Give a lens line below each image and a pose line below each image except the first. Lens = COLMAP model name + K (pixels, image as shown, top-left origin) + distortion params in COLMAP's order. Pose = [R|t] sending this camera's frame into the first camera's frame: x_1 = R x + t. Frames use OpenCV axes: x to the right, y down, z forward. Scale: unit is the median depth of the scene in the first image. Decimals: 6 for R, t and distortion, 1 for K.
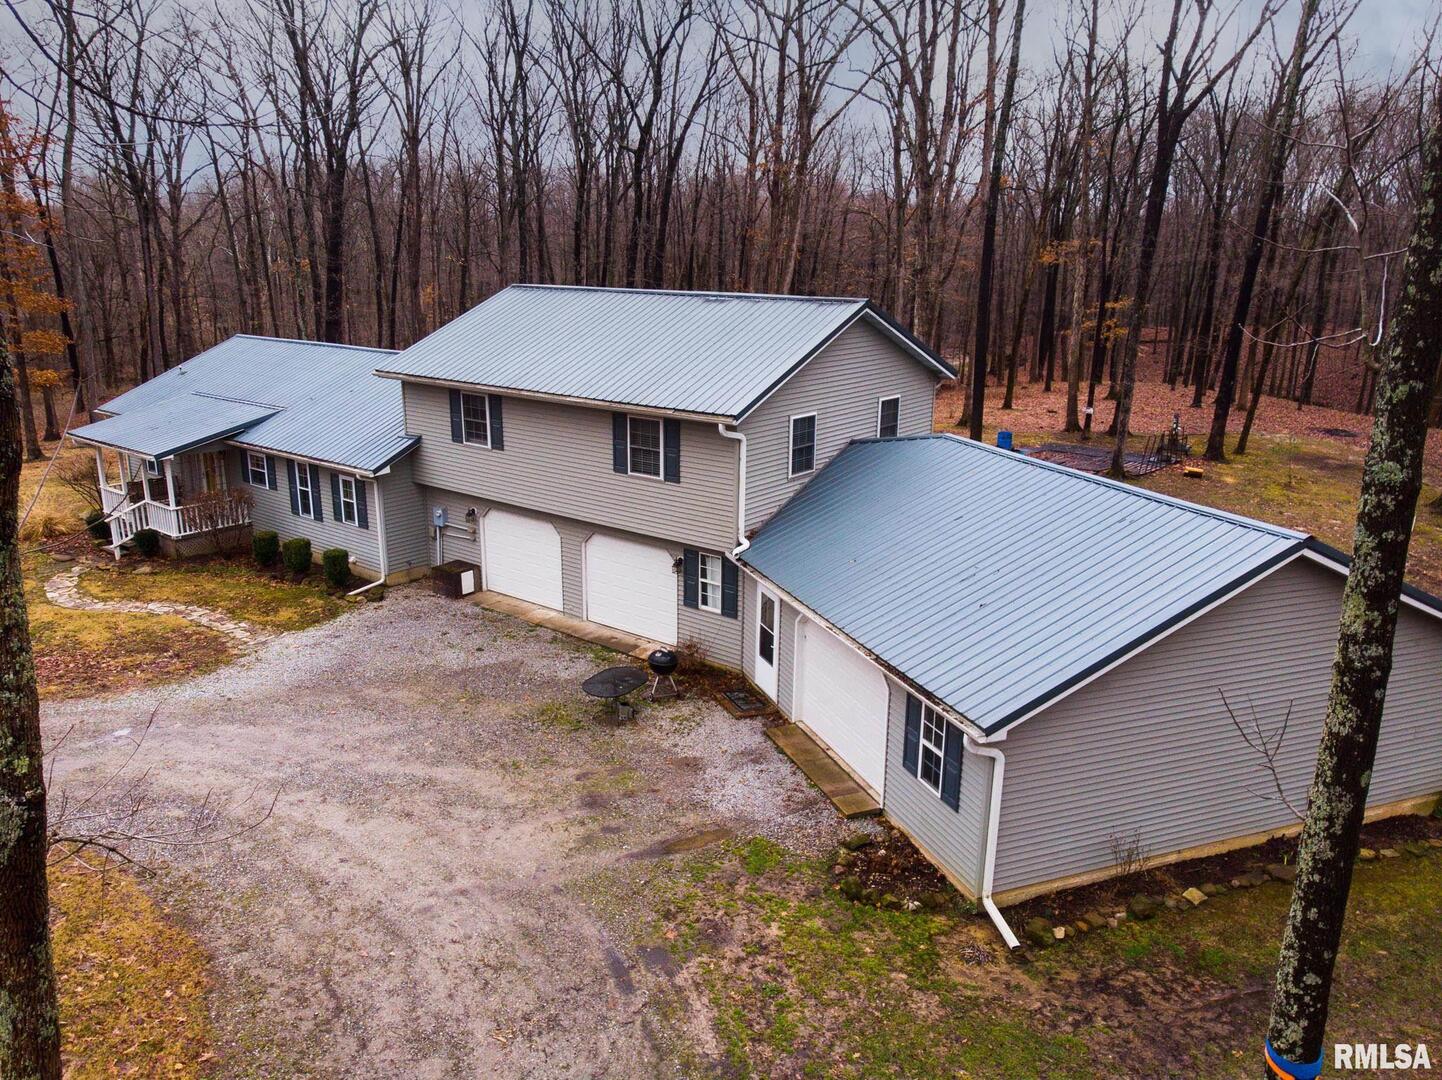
lens RADIAL K [[1069.4, 0, 717.0], [0, 1069.4, 552.0], [0, 0, 1]] dist [-0.024398, 0.007057]
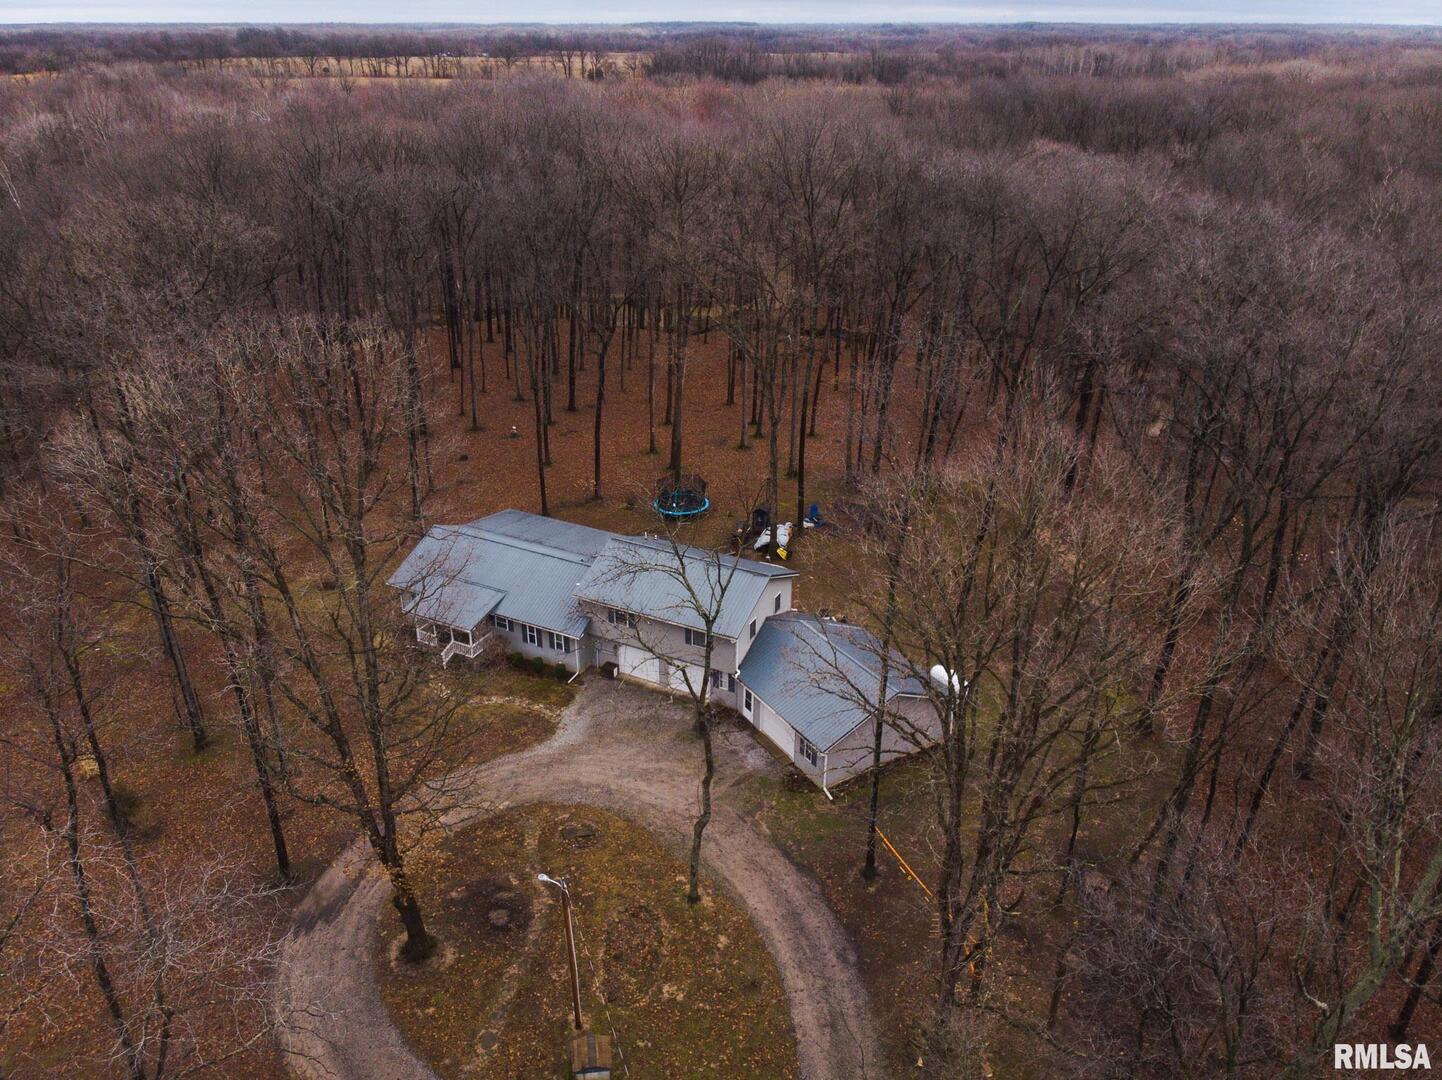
lens RADIAL K [[1069.4, 0, 716.6], [0, 1069.4, 538.7], [0, 0, 1]] dist [-0.024398, 0.007057]
pose [[0.982458, -0.090261, 0.163183, -0.459308], [0.060712, 0.982200, 0.177755, -0.856274], [-0.176323, -0.164730, 0.970451, -1.714453]]
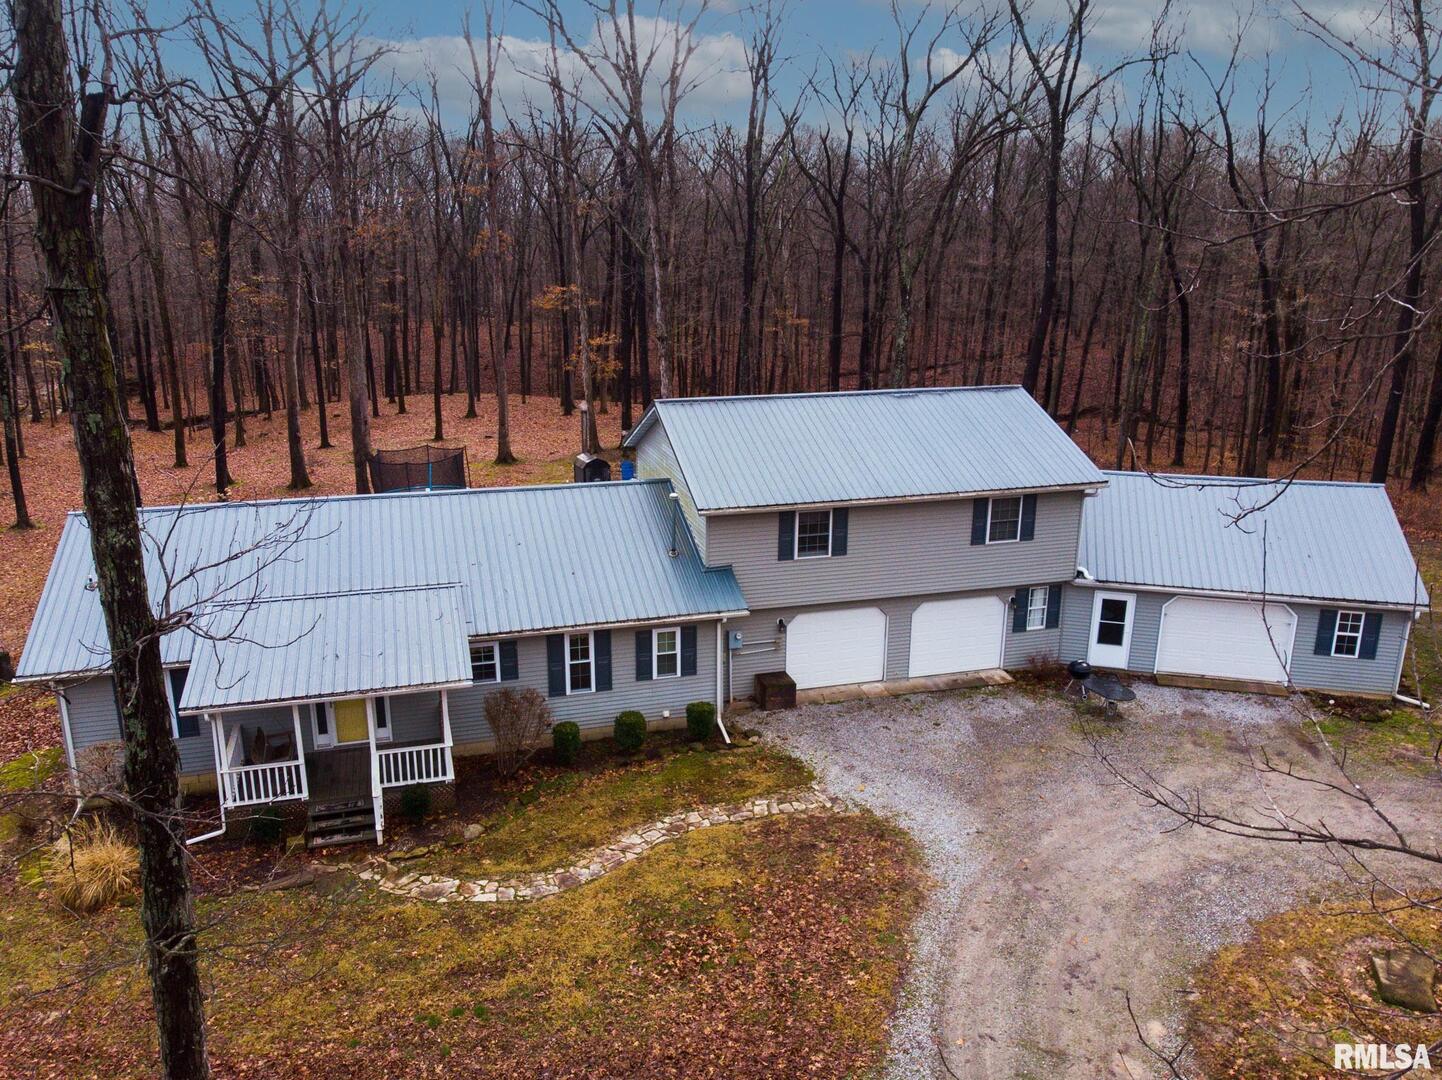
lens RADIAL K [[1069.4, 0, 721.6], [0, 1069.4, 531.7], [0, 0, 1]] dist [-0.024398, 0.007057]
pose [[0.584623, -0.225661, 0.779290, -1.268931], [0.222296, 0.968334, 0.113637, -0.305909], [-0.780257, 0.106798, 0.616274, 0.473028]]
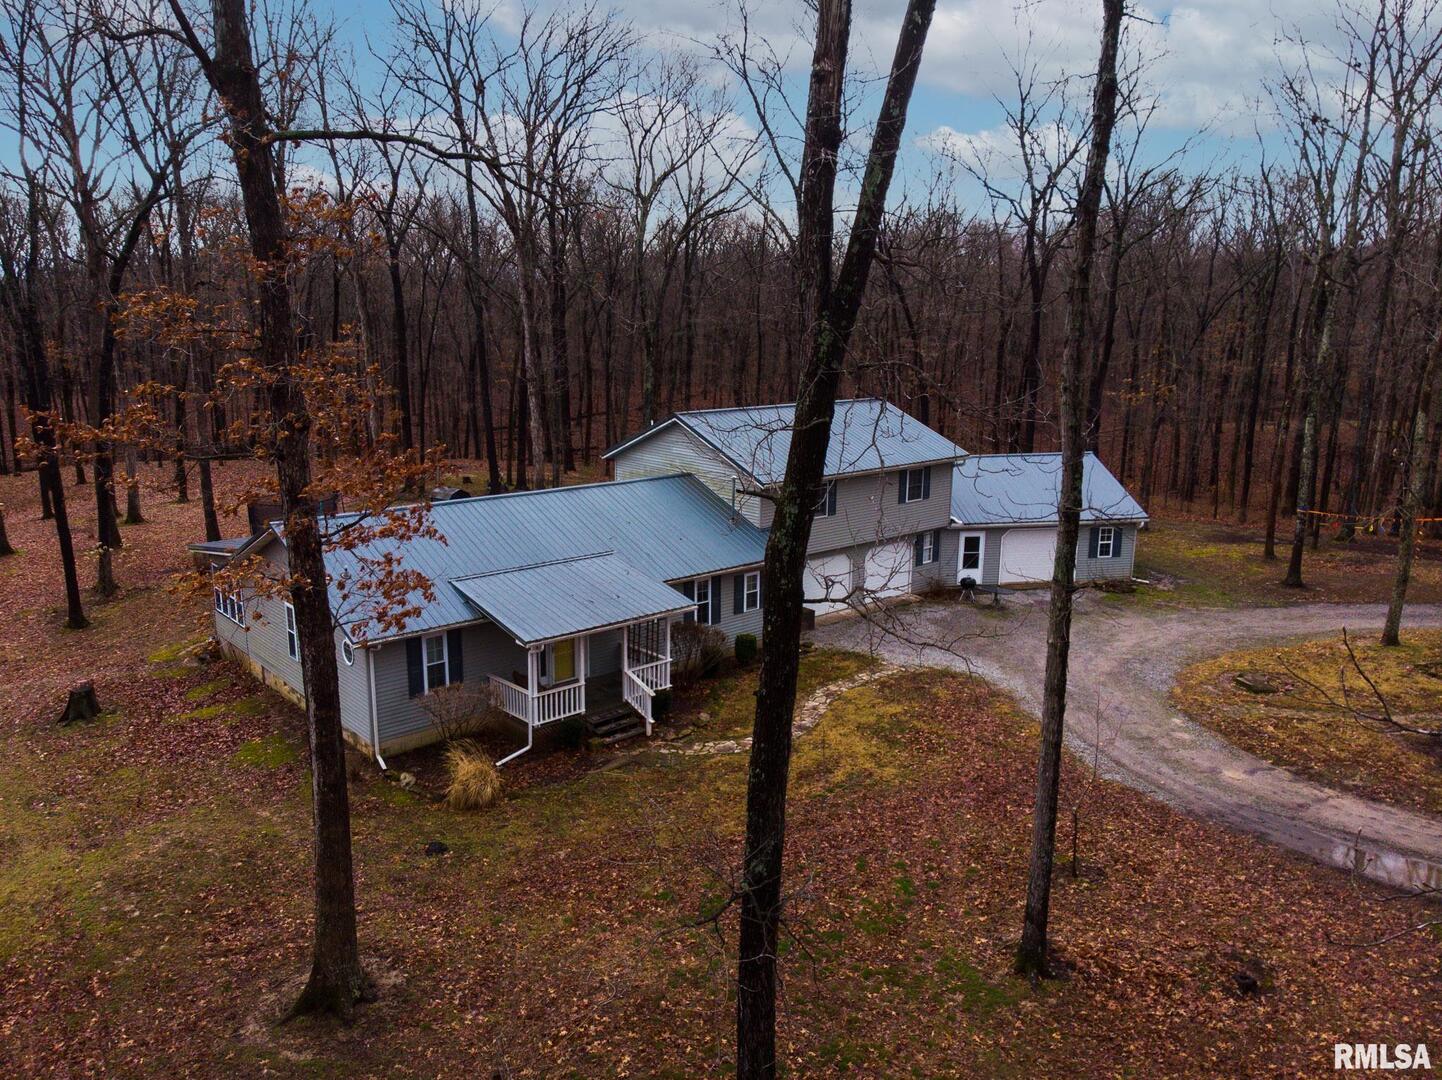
lens RADIAL K [[1069.4, 0, 721.5], [0, 1069.4, 539.5], [0, 0, 1]] dist [-0.024398, 0.007057]
pose [[0.174841, -0.217517, 0.960269, -1.923756], [0.258254, 0.951276, 0.168459, -0.406403], [-0.950124, 0.218539, 0.222497, 0.924882]]
